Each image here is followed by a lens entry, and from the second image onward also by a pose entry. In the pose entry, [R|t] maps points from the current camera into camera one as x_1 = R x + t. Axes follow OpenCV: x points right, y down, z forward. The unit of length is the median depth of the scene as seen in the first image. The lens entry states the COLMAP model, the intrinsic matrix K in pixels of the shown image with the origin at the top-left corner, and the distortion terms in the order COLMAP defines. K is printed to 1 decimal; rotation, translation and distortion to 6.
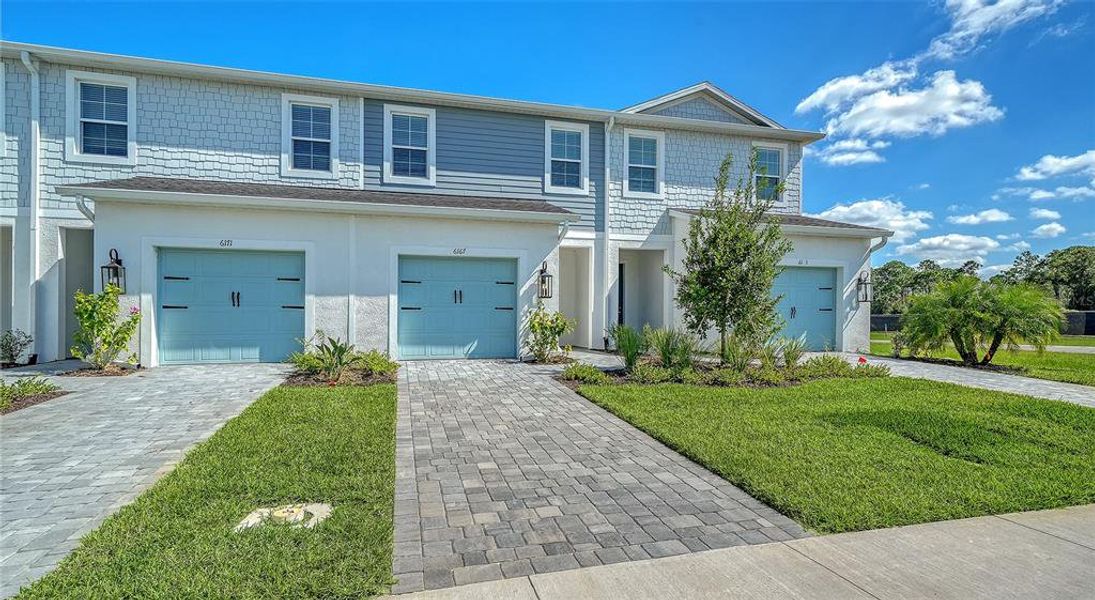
lens RADIAL K [[574.2, 0, 552.6], [0, 574.2, 334.4], [0, 0, 1]] dist [-0.002557, 0.021156]
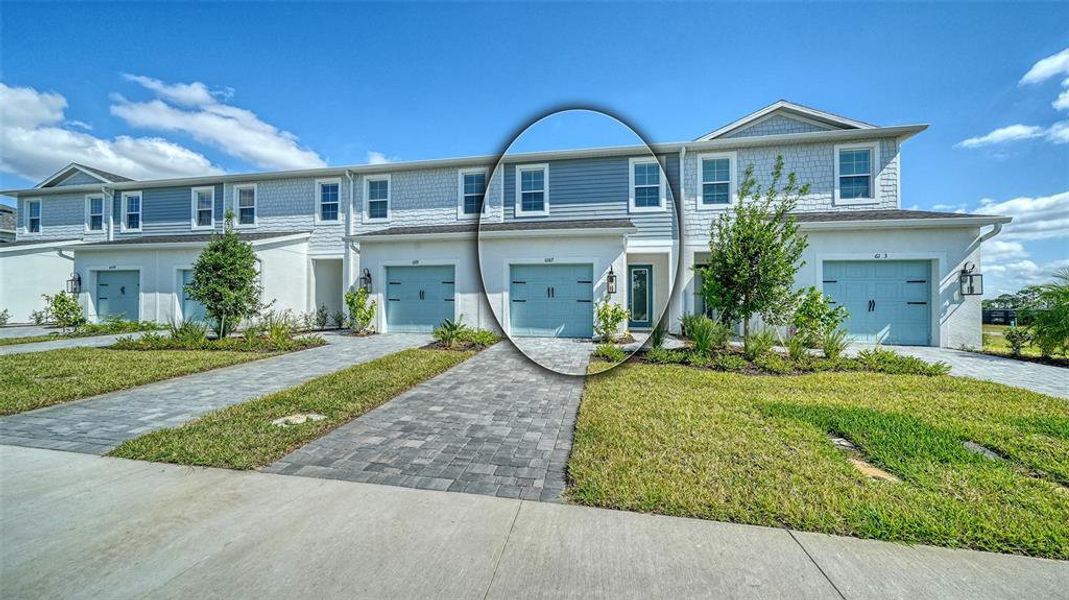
lens RADIAL K [[413.6, 0, 530.9], [0, 413.6, 302.7], [0, 0, 1]] dist [-0.005377, -0.000087]
pose [[0.876756, 0.004123, -0.480917, 0.271297], [-0.024038, 0.999089, -0.035257, -0.003908], [0.480334, 0.042472, 0.876057, 0.084809]]
